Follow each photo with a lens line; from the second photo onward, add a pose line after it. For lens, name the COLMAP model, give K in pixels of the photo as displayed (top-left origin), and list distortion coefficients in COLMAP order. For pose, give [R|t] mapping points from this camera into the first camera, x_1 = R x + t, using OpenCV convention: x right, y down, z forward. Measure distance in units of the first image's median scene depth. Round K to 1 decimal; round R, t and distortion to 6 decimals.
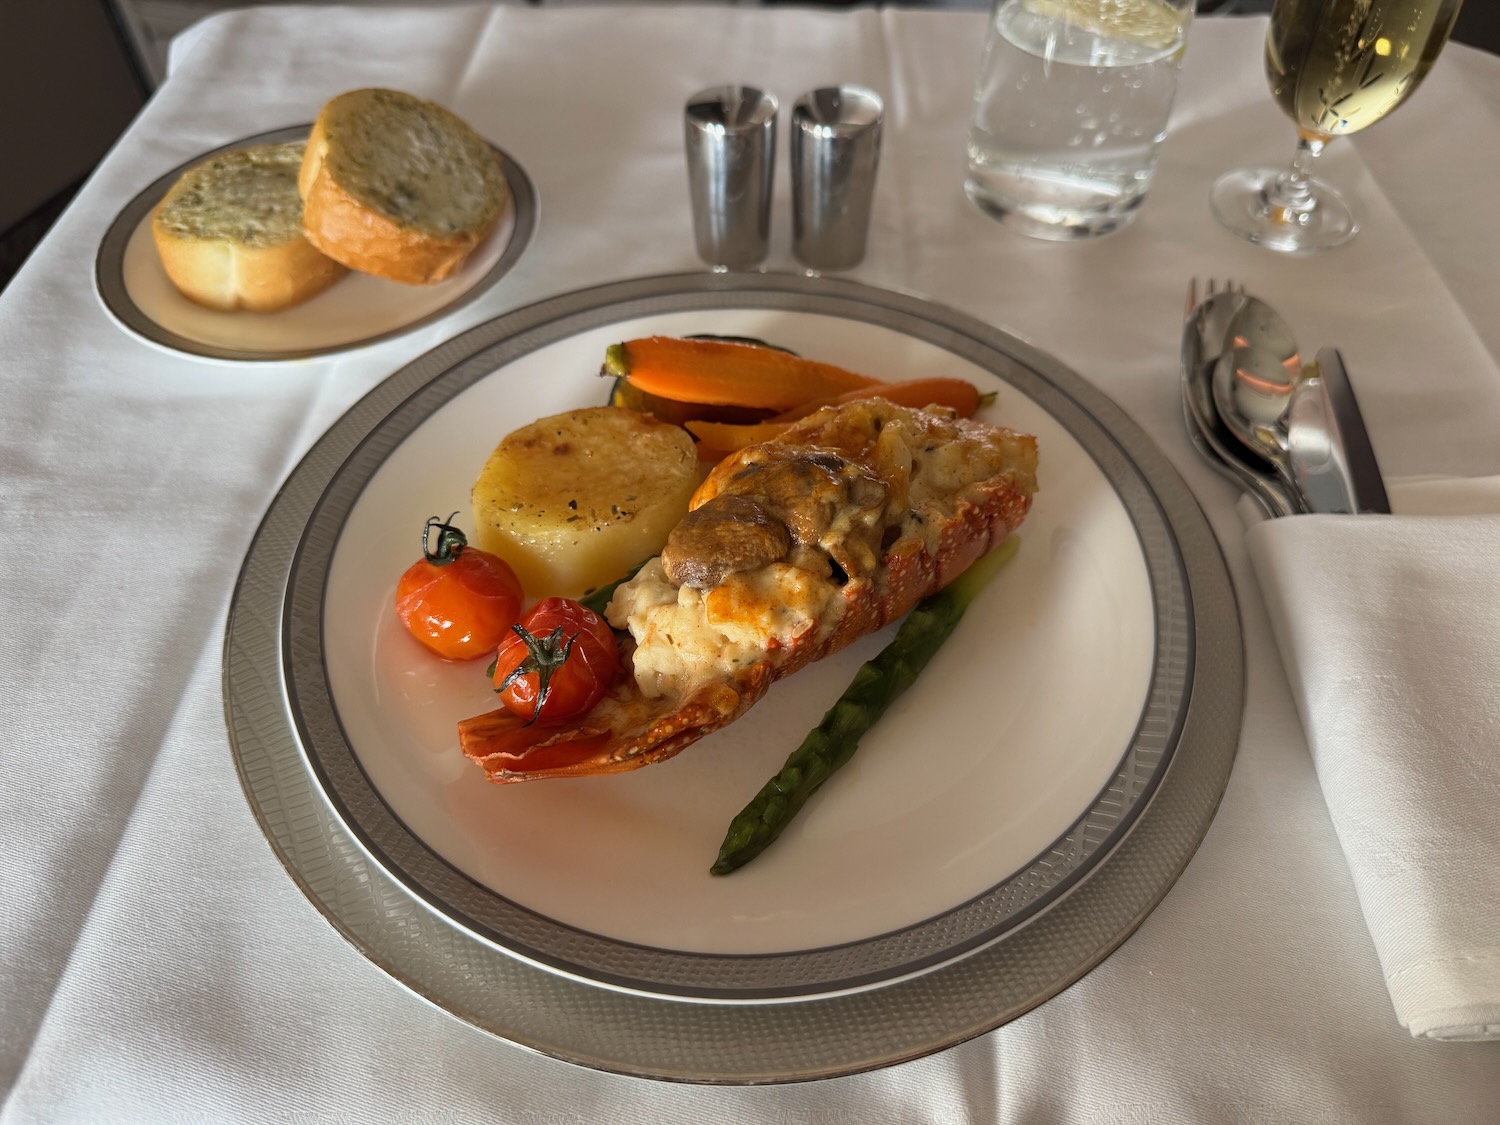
lens RADIAL K [[1101.3, 0, 766.1], [0, 1101.3, 562.4], [0, 0, 1]] dist [-0.003698, -0.021191]
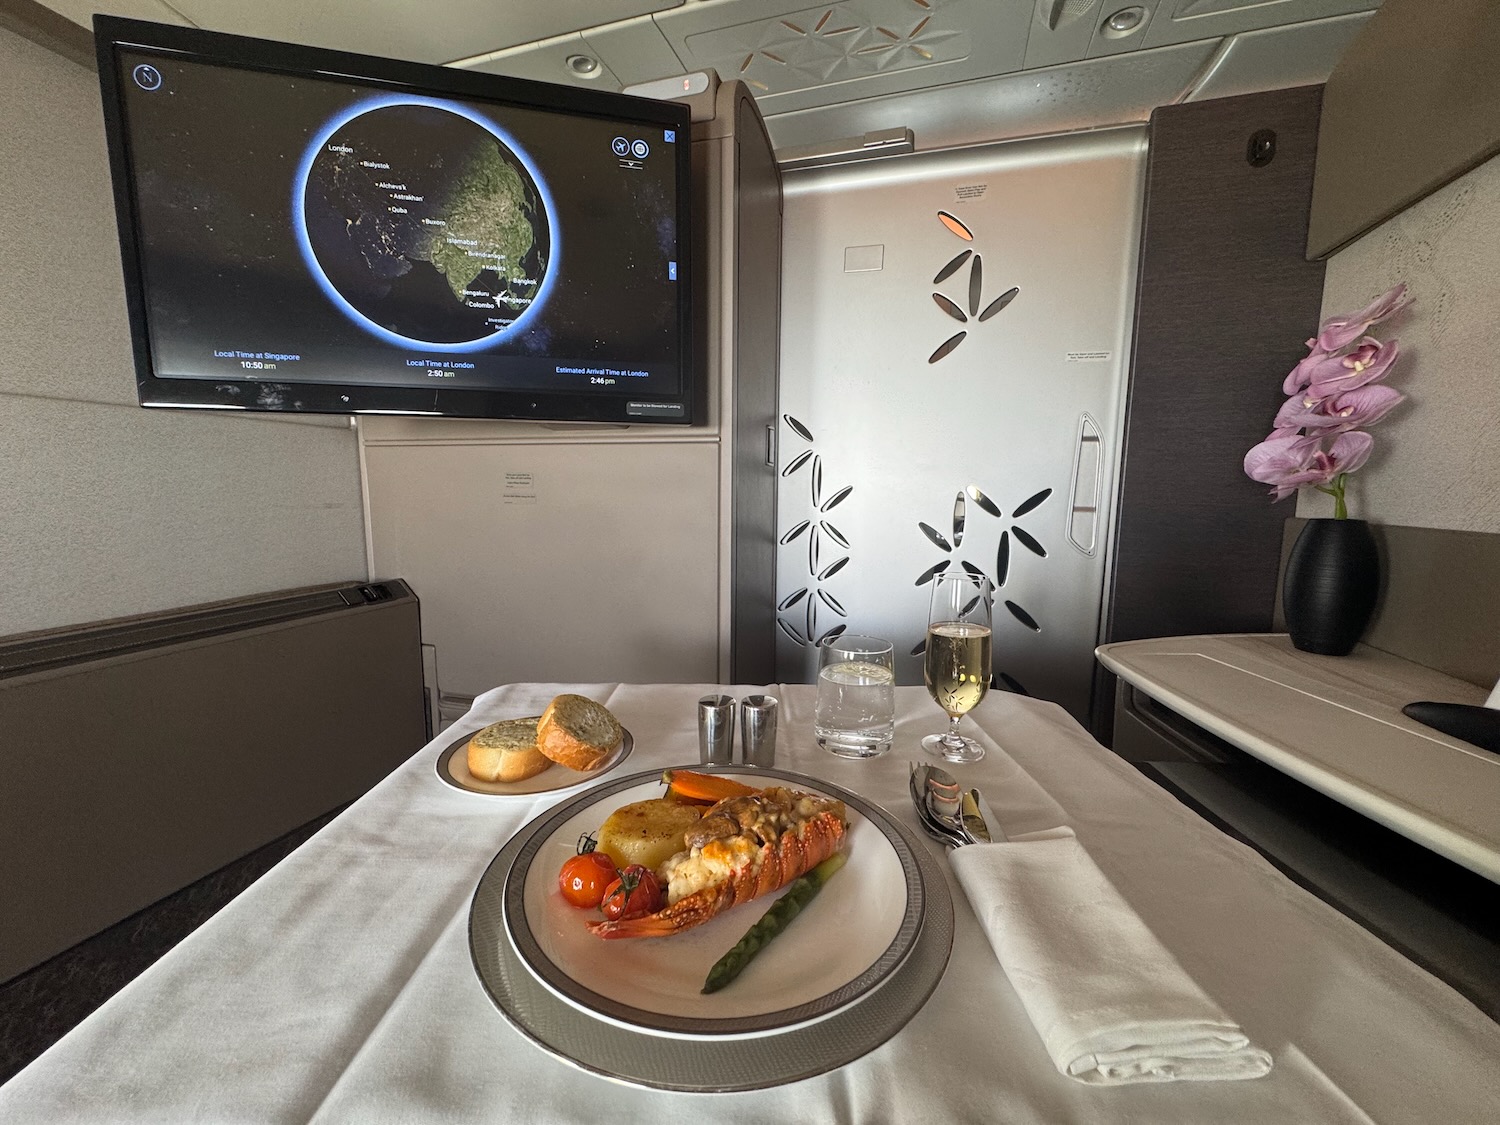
lens RADIAL K [[599.4, 0, 759.9], [0, 599.4, 571.7], [0, 0, 1]] dist [0.001863, 0.000945]
pose [[0.999060, 0.004468, 0.043119, 0.006680], [0.025602, 0.741864, -0.670061, 0.399781], [-0.034982, 0.670535, 0.741052, -0.302612]]
